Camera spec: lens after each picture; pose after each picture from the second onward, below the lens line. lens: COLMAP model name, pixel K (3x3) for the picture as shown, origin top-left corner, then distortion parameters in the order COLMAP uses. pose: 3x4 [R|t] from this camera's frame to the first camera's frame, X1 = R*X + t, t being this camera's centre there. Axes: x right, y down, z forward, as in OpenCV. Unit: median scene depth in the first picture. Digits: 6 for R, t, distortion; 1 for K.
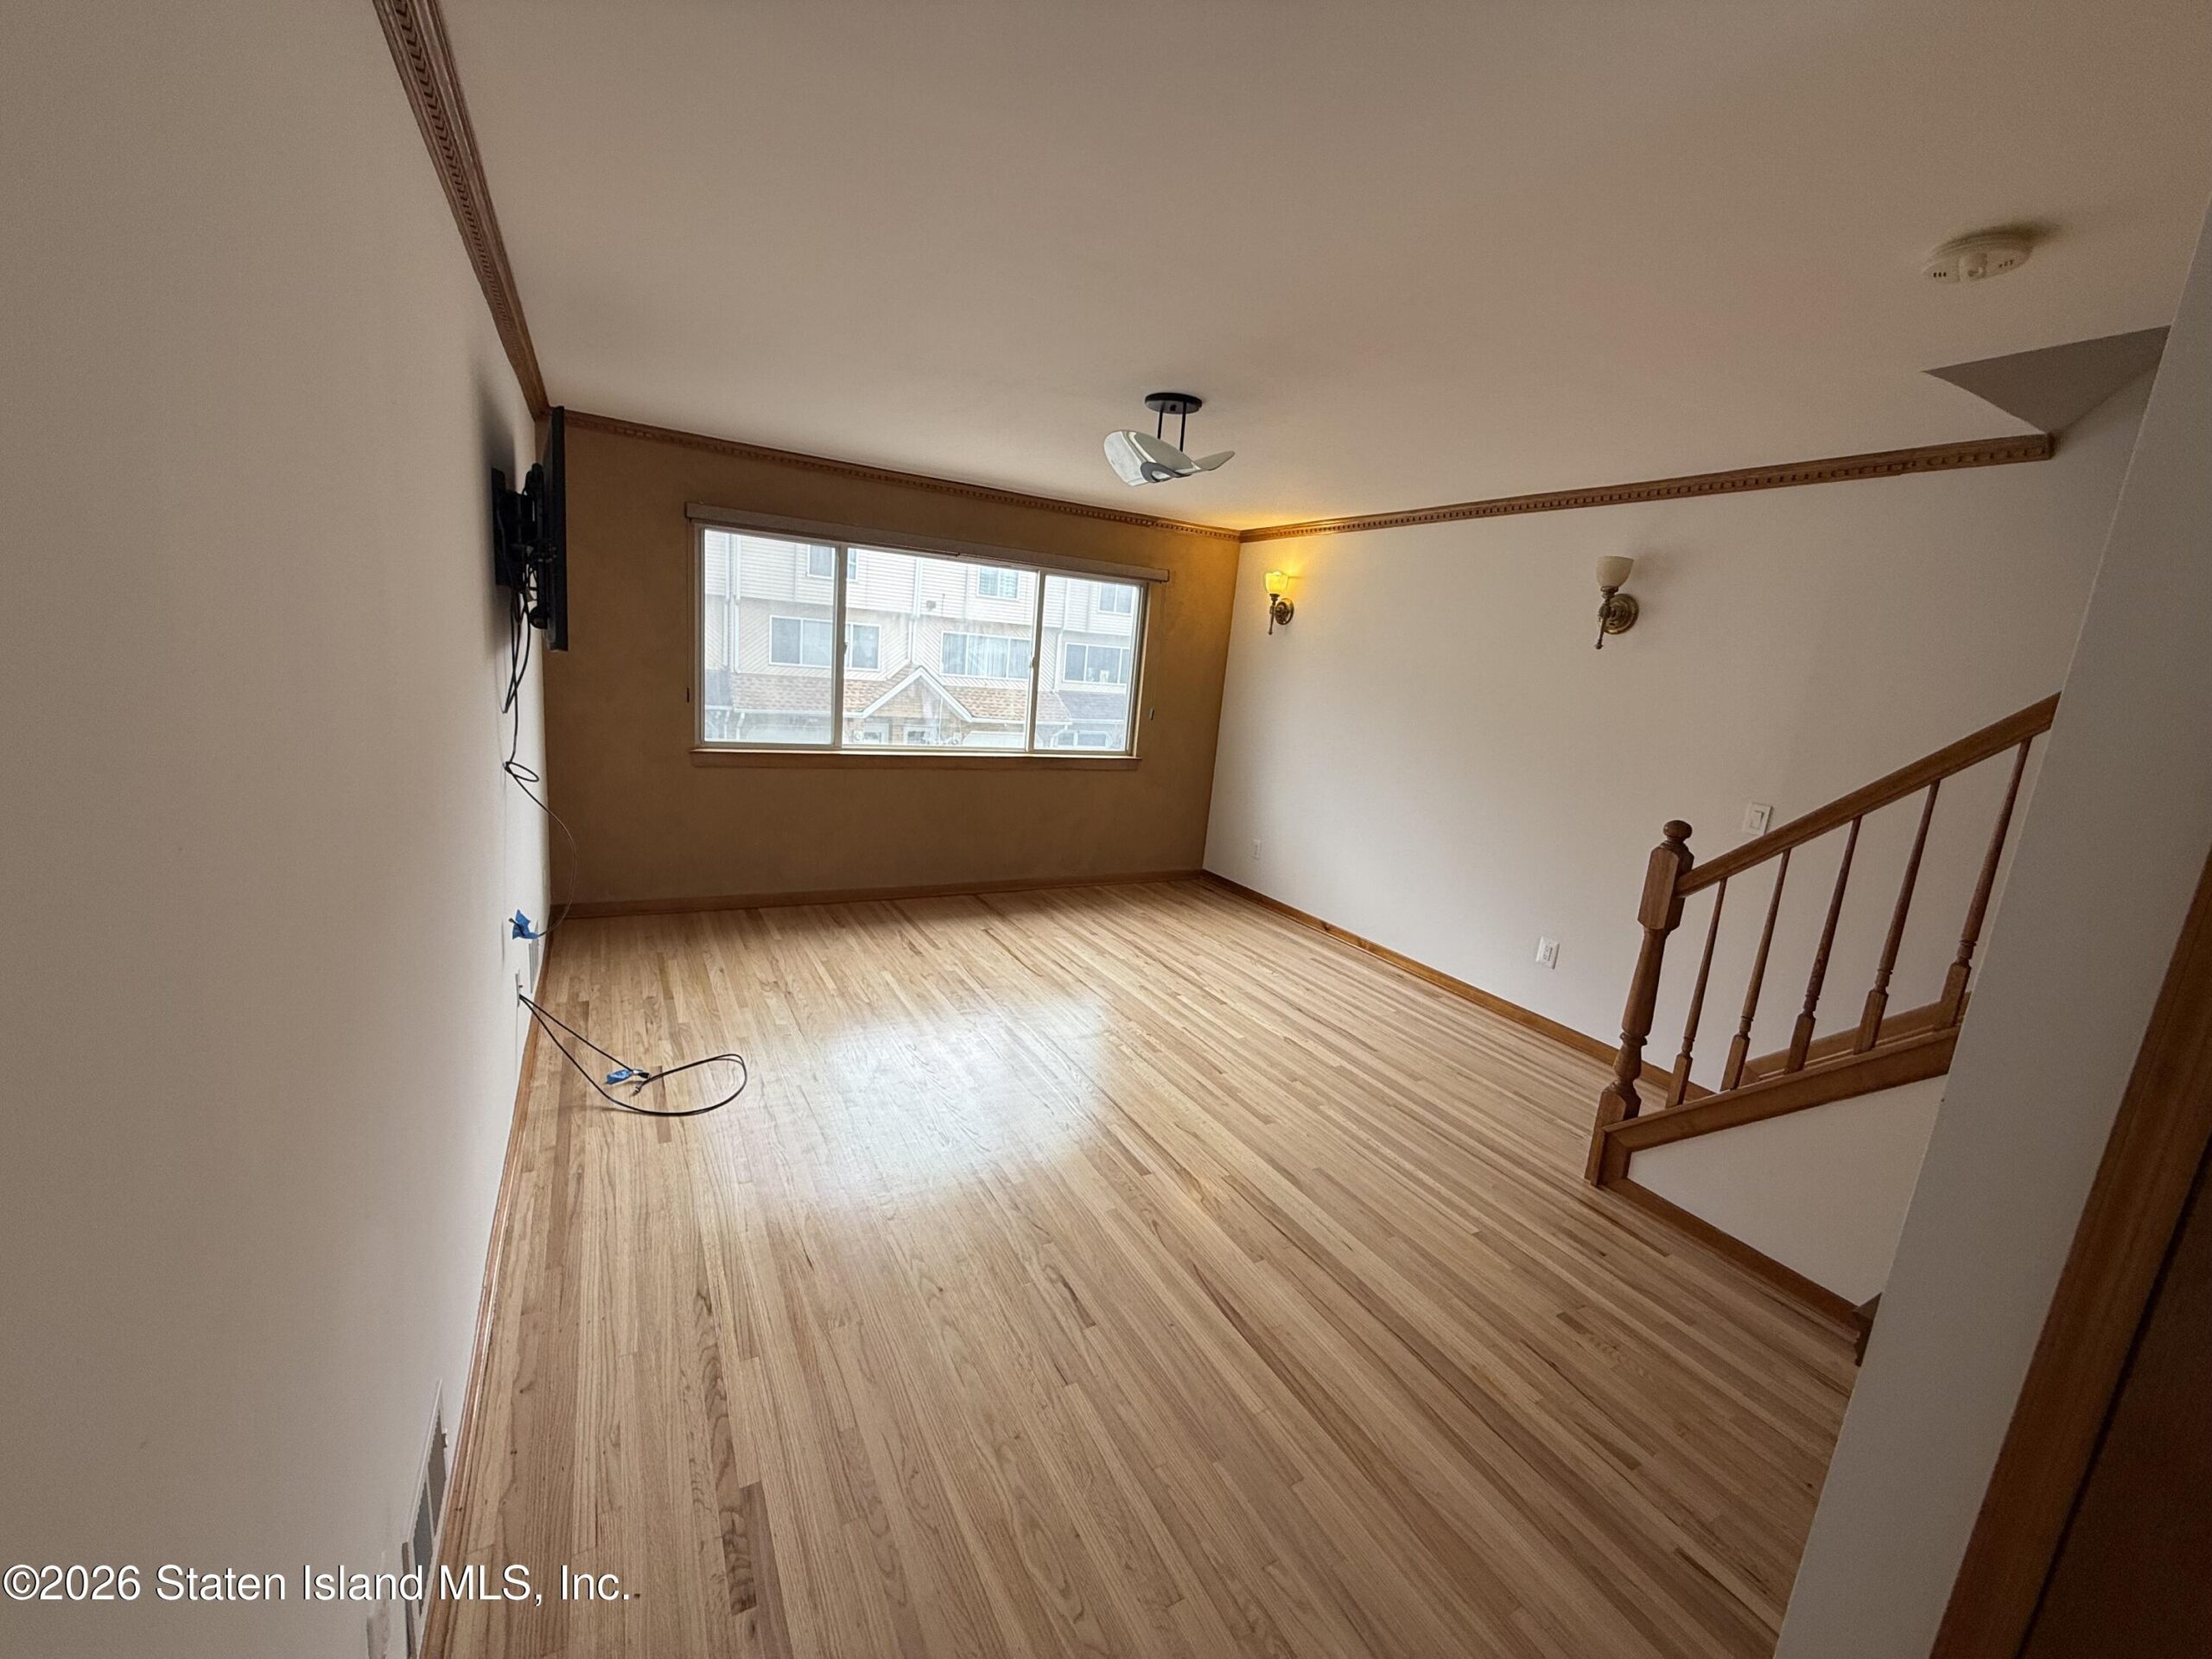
lens RADIAL K [[881.1, 0, 1097.7], [0, 881.1, 824.7], [0, 0, 1]] dist [-0.001415, -0.000061]
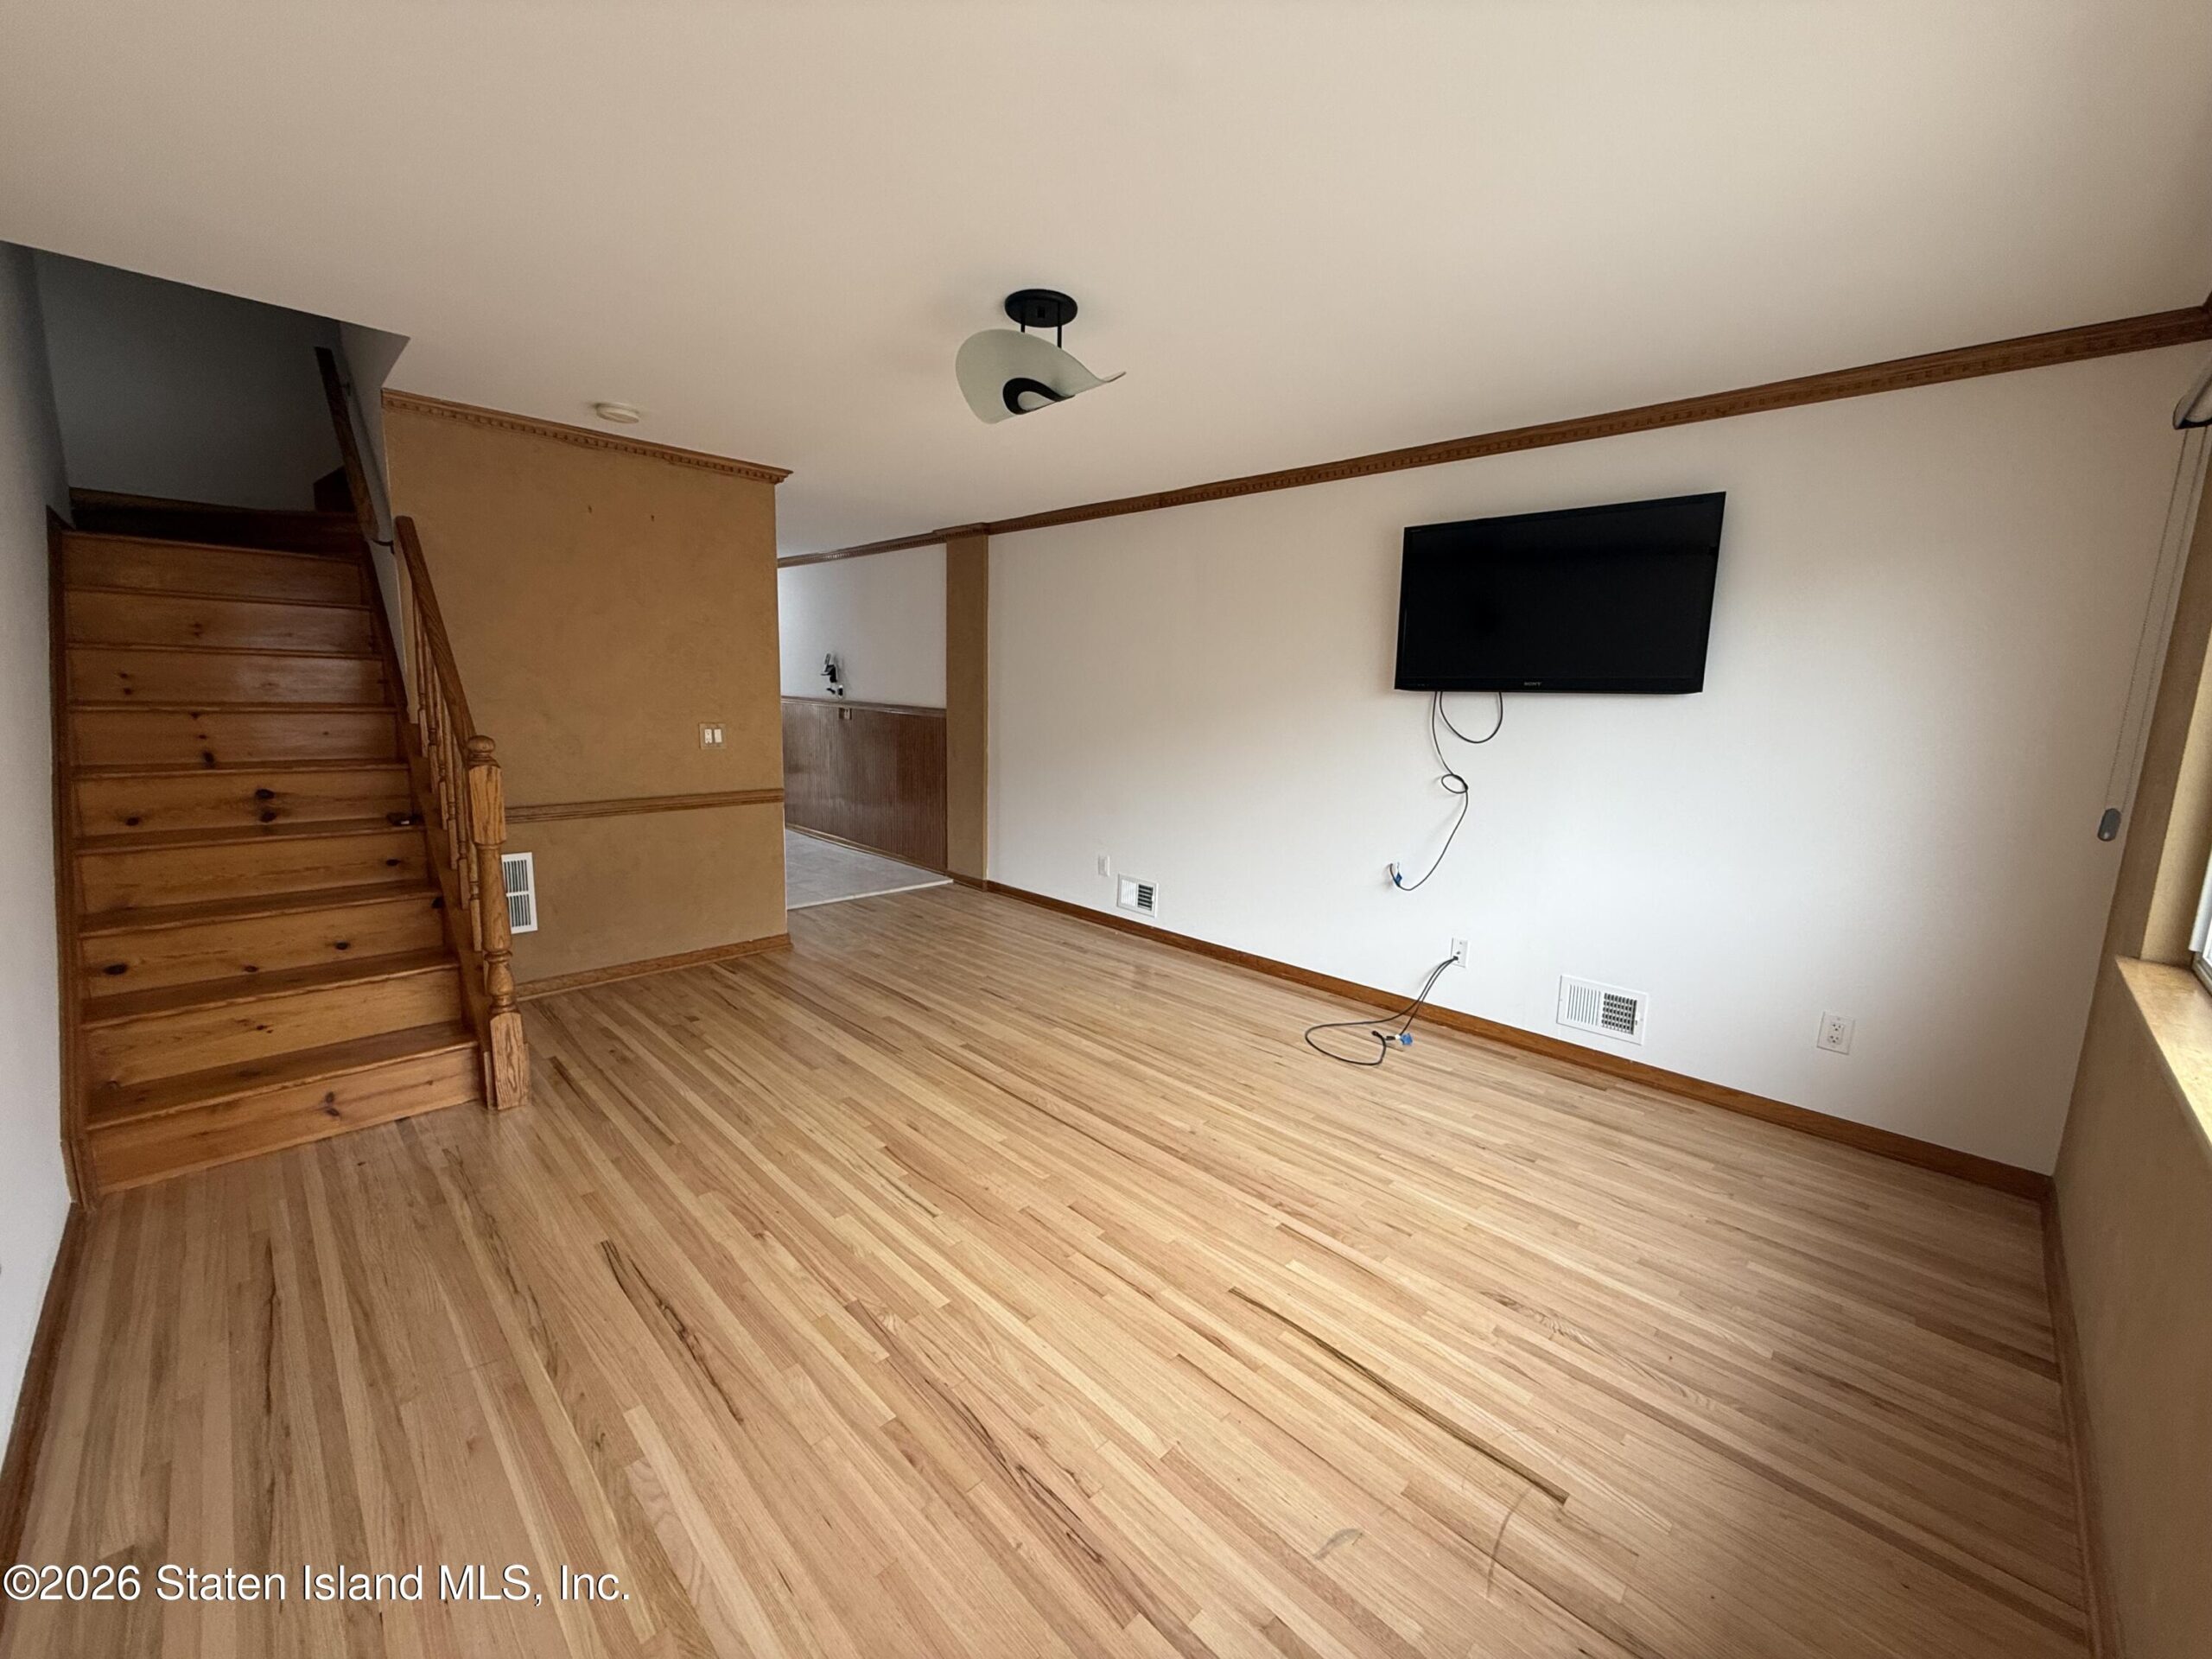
lens RADIAL K [[881.1, 0, 1109.1], [0, 881.1, 825.1], [0, 0, 1]] dist [-0.001415, -0.000061]
pose [[-0.952814, -0.061242, -0.297314, 0.261683], [-0.158388, 0.935842, 0.314823, -0.351075], [0.258959, 0.347058, -0.901383, 2.151522]]
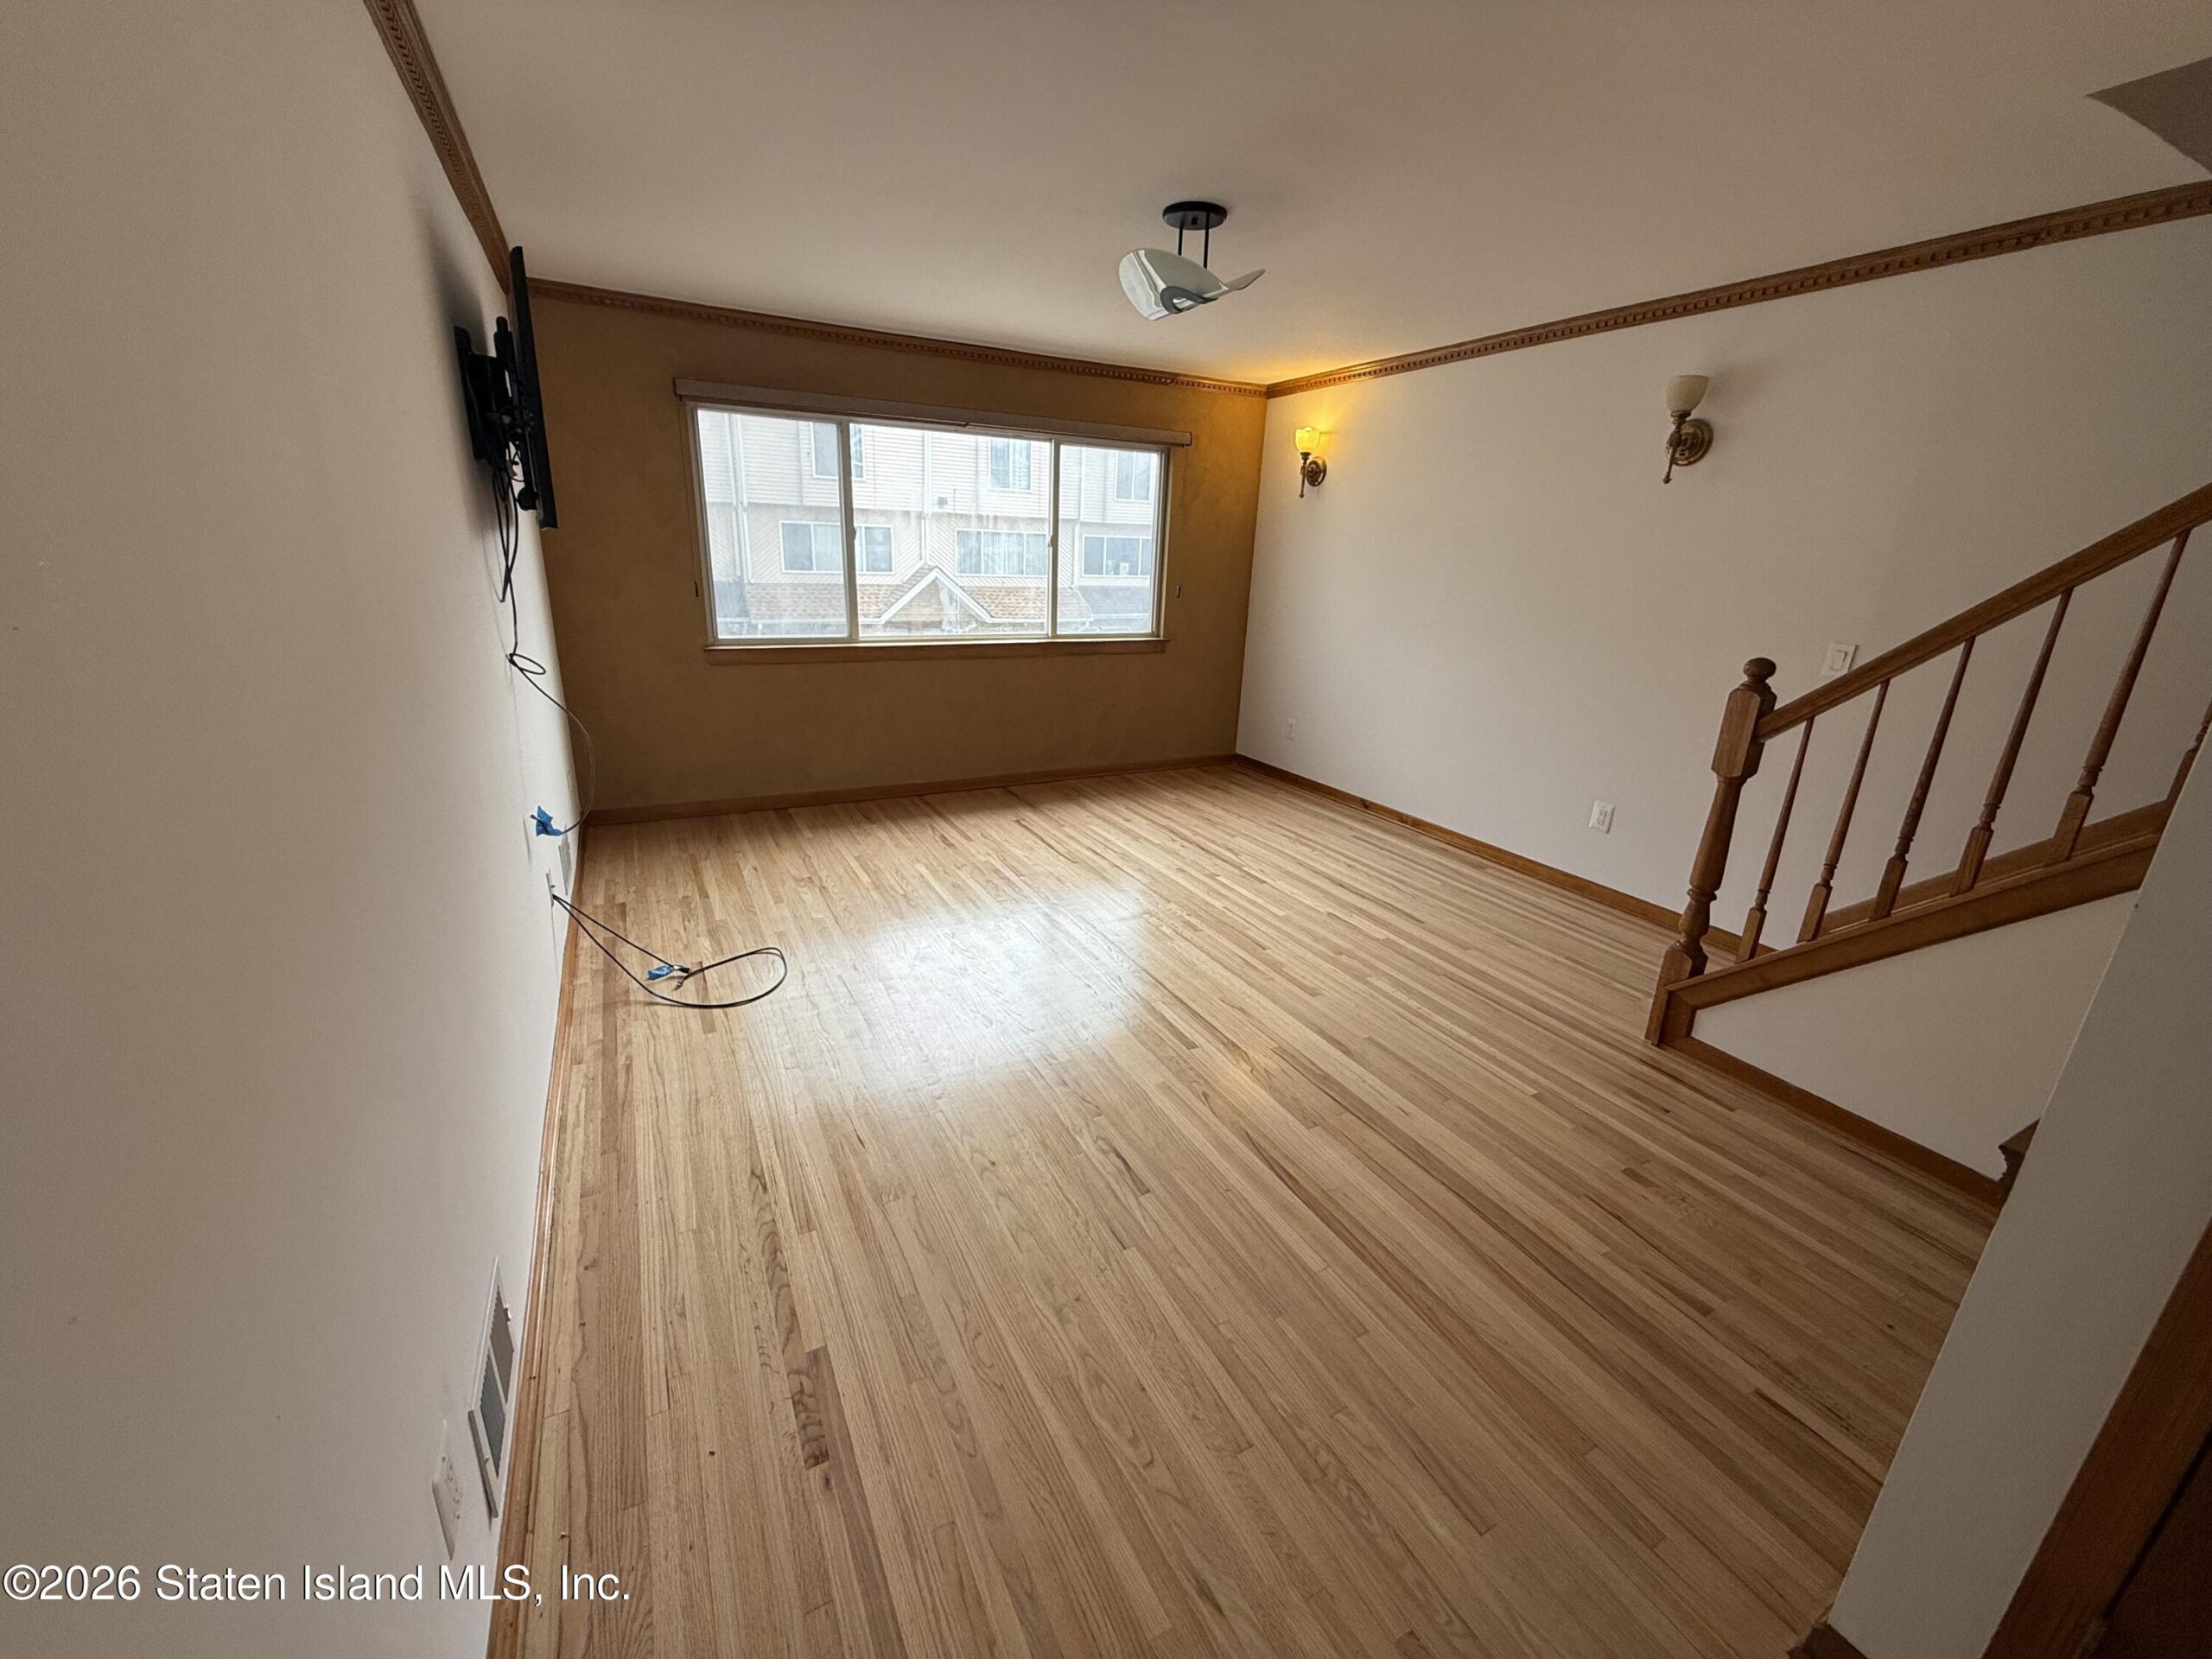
lens RADIAL K [[881.1, 0, 1098.0], [0, 881.1, 824.1], [0, 0, 1]] dist [-0.001415, -0.000061]
pose [[0.998586, -0.041233, -0.033557, -0.008516], [0.044723, 0.992823, 0.110914, 0.034119], [0.028743, -0.112258, 0.993263, 0.046066]]
